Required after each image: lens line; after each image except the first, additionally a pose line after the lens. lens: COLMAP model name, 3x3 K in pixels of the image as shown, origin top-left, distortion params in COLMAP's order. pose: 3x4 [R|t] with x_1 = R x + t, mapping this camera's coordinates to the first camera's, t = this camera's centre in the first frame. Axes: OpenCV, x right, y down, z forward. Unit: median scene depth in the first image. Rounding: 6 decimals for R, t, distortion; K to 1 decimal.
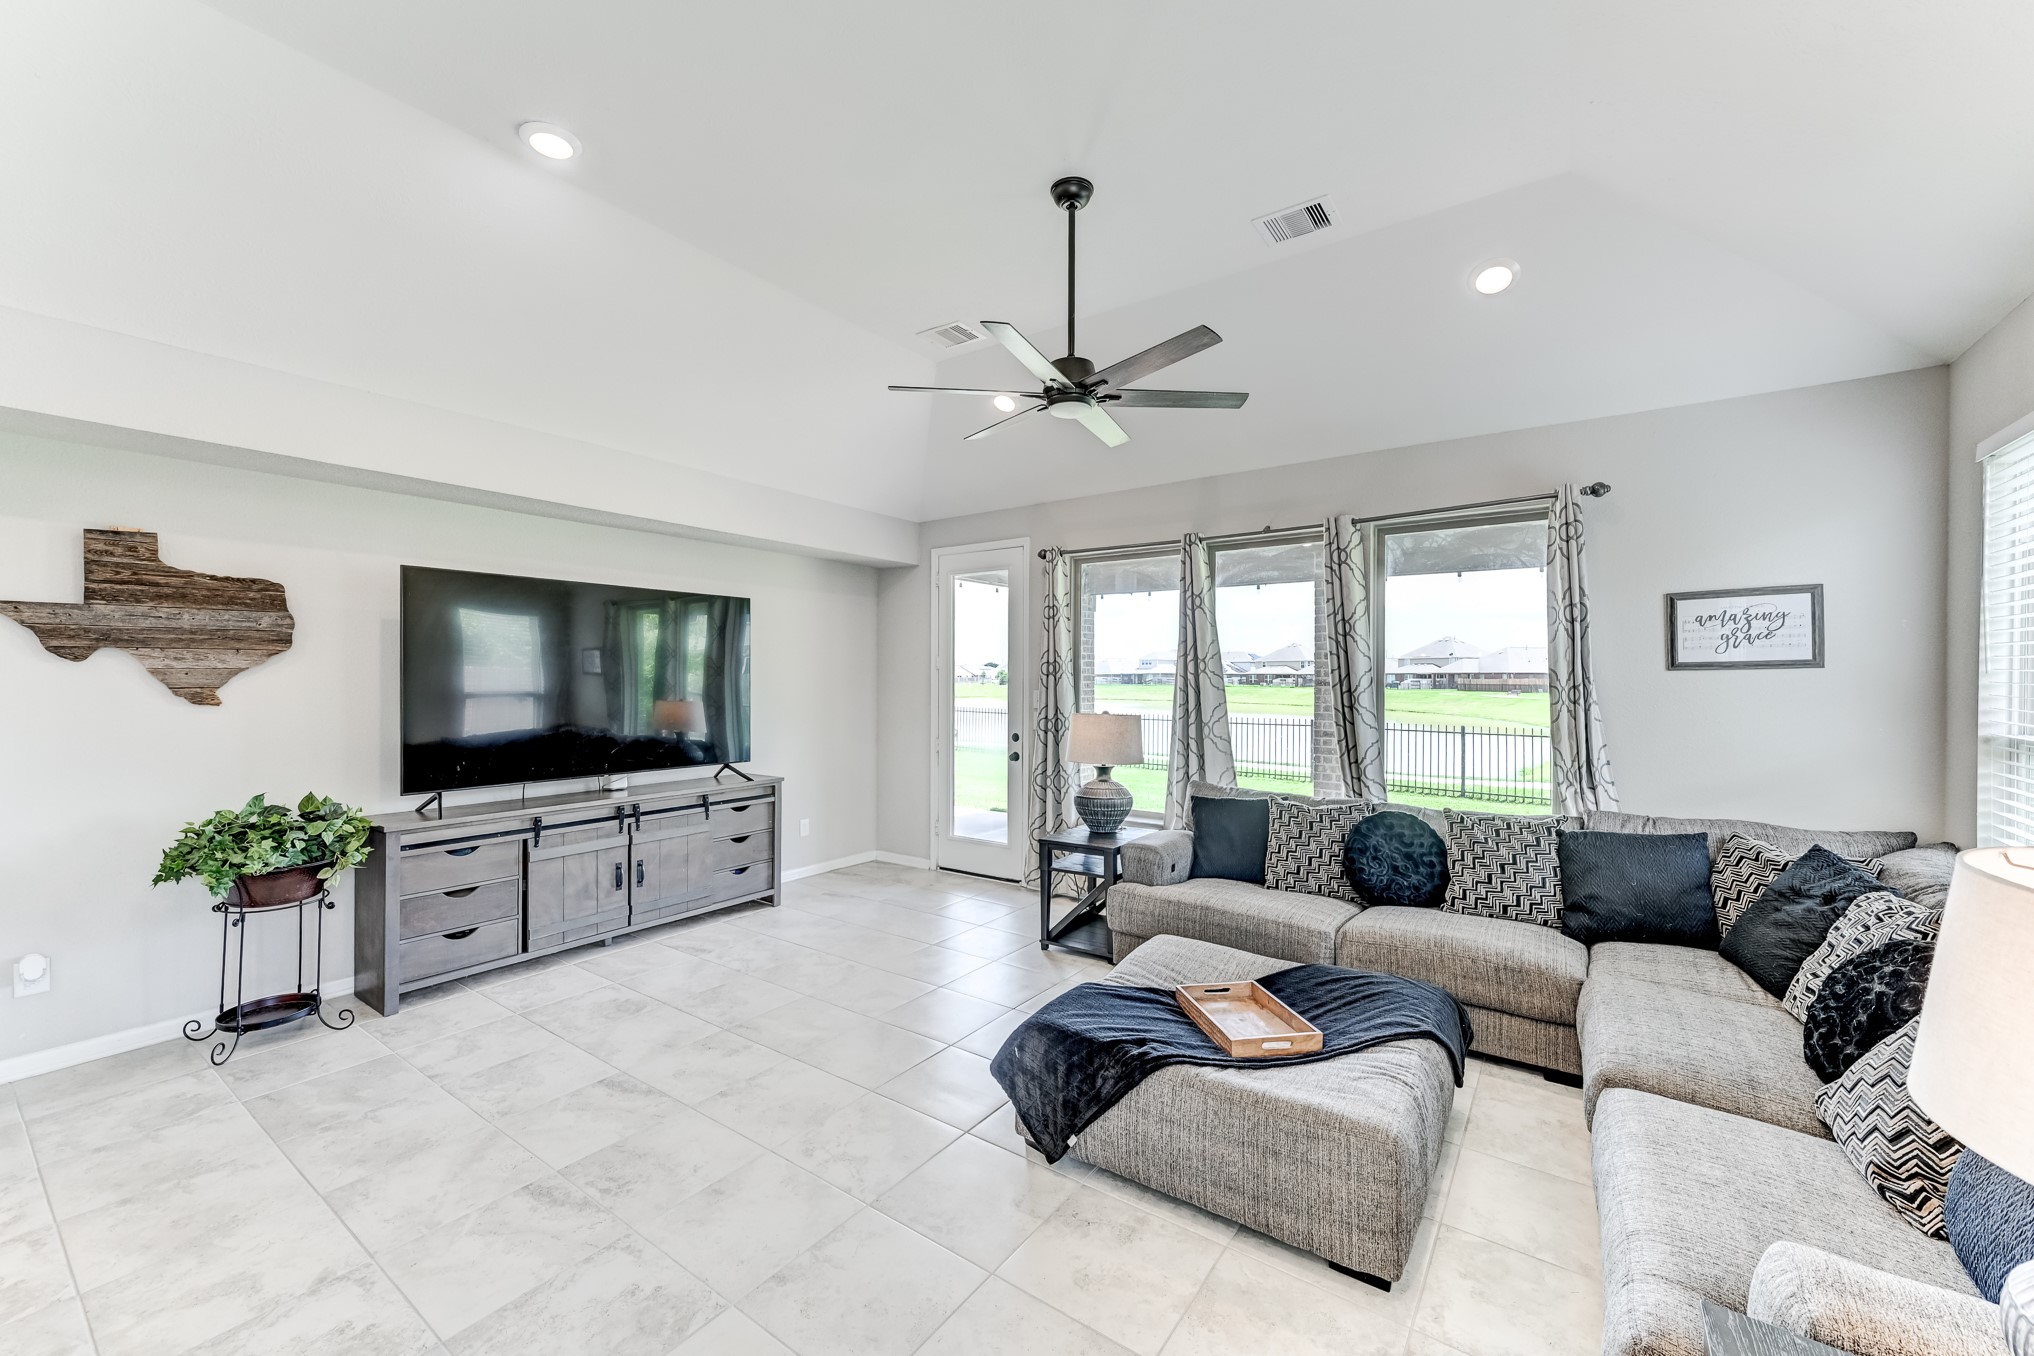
lens RADIAL K [[786.2, 0, 1014.1], [0, 786.2, 683.1], [0, 0, 1]] dist [0.008322, 0.000680]
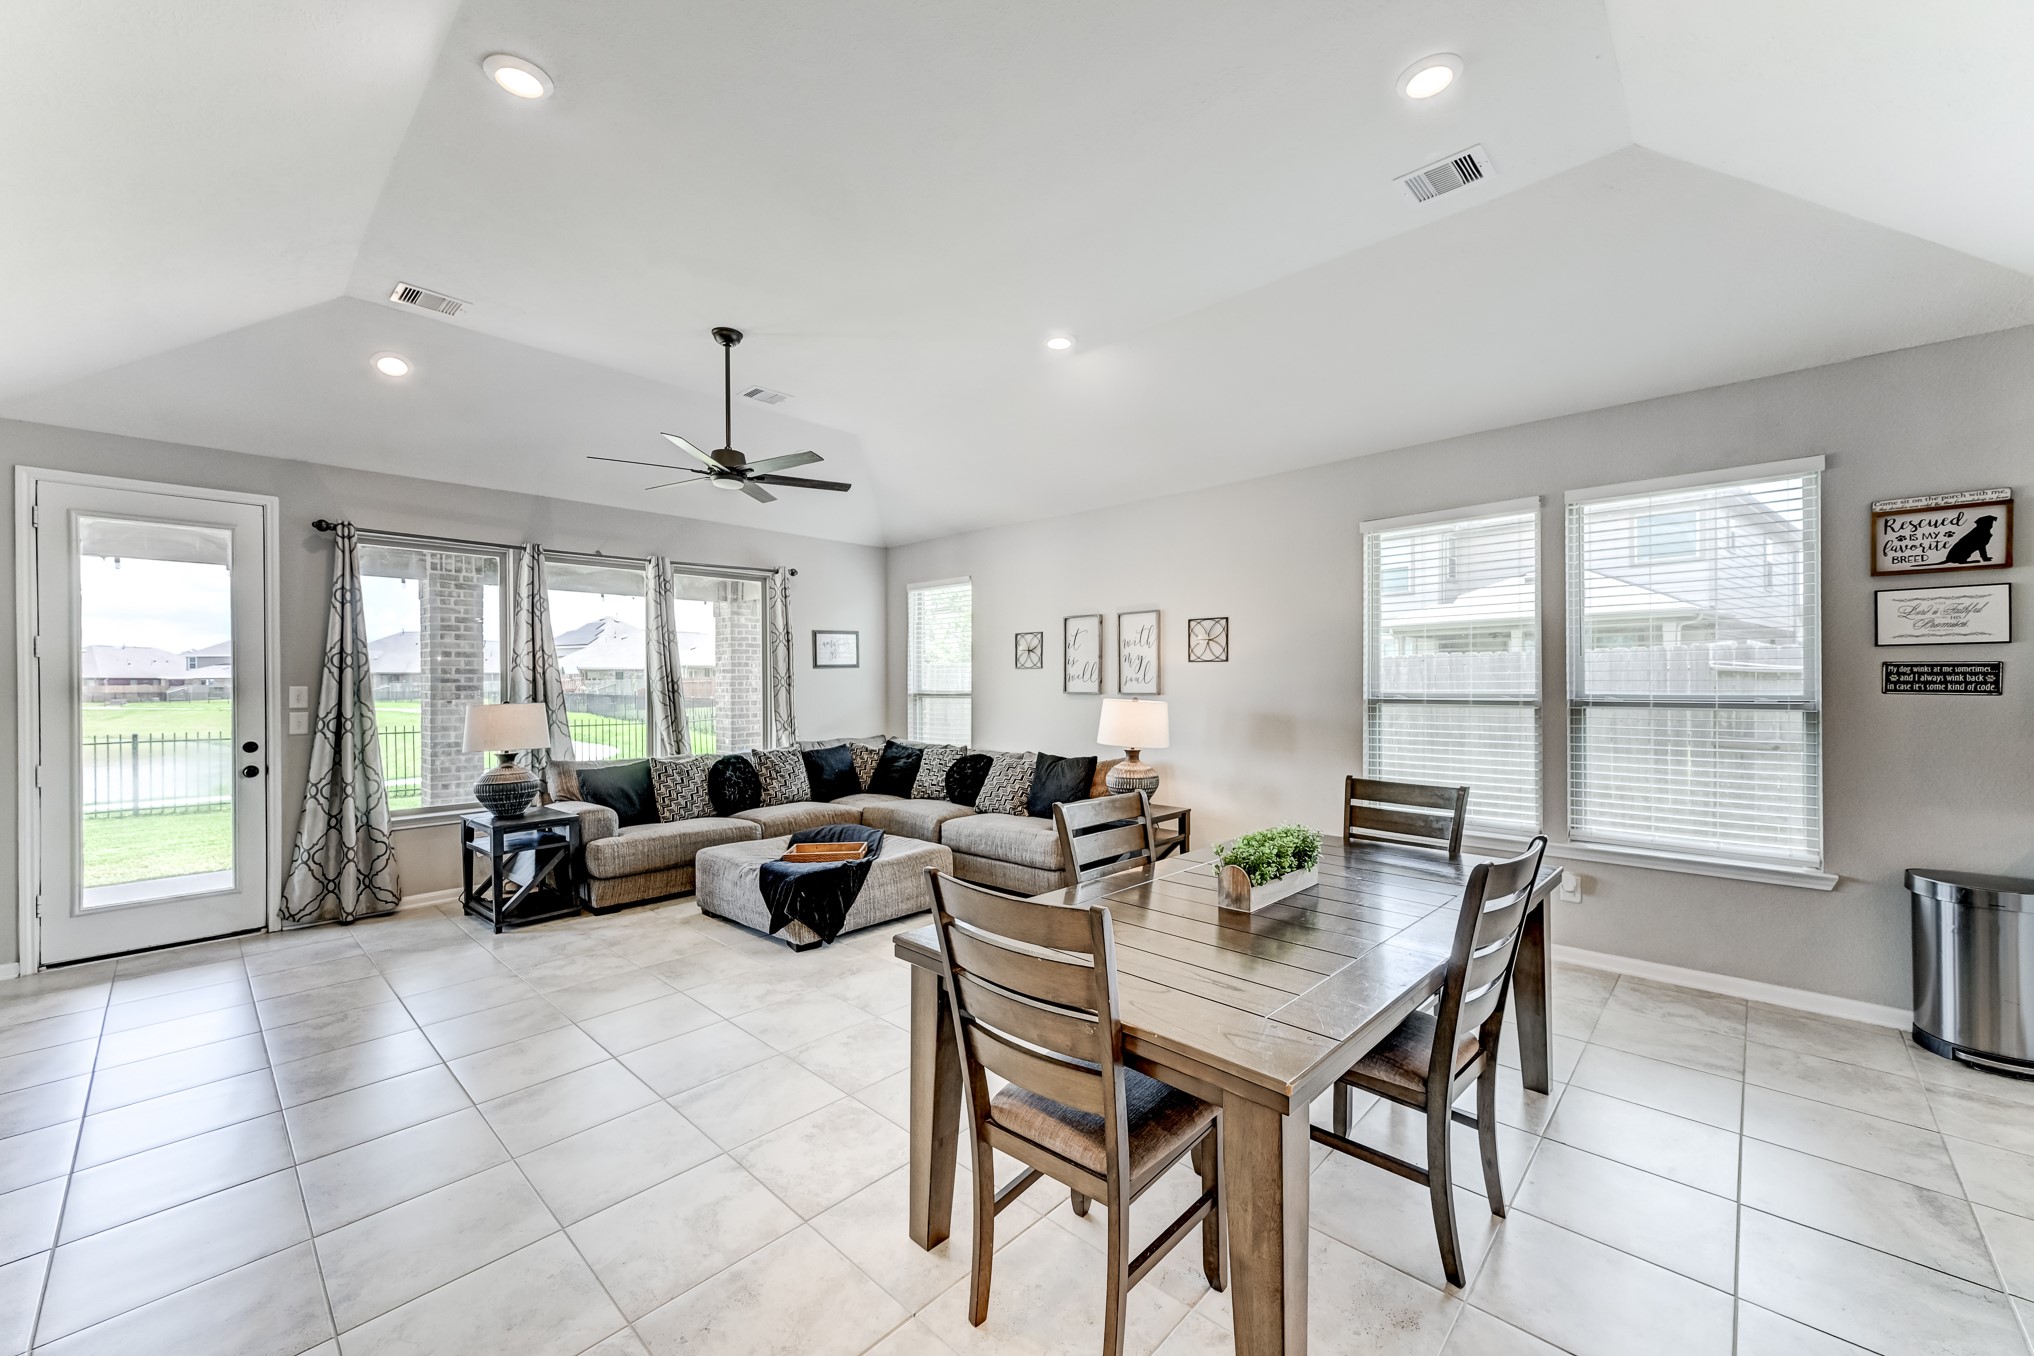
lens RADIAL K [[786.2, 0, 1013.9], [0, 786.2, 681.7], [0, 0, 1]] dist [0.008322, 0.000680]
pose [[0.131617, -0.004320, 0.991291, -1.051676], [0.012899, 0.999913, 0.002644, 0.018374], [-0.991217, 0.012439, 0.131661, 0.230871]]
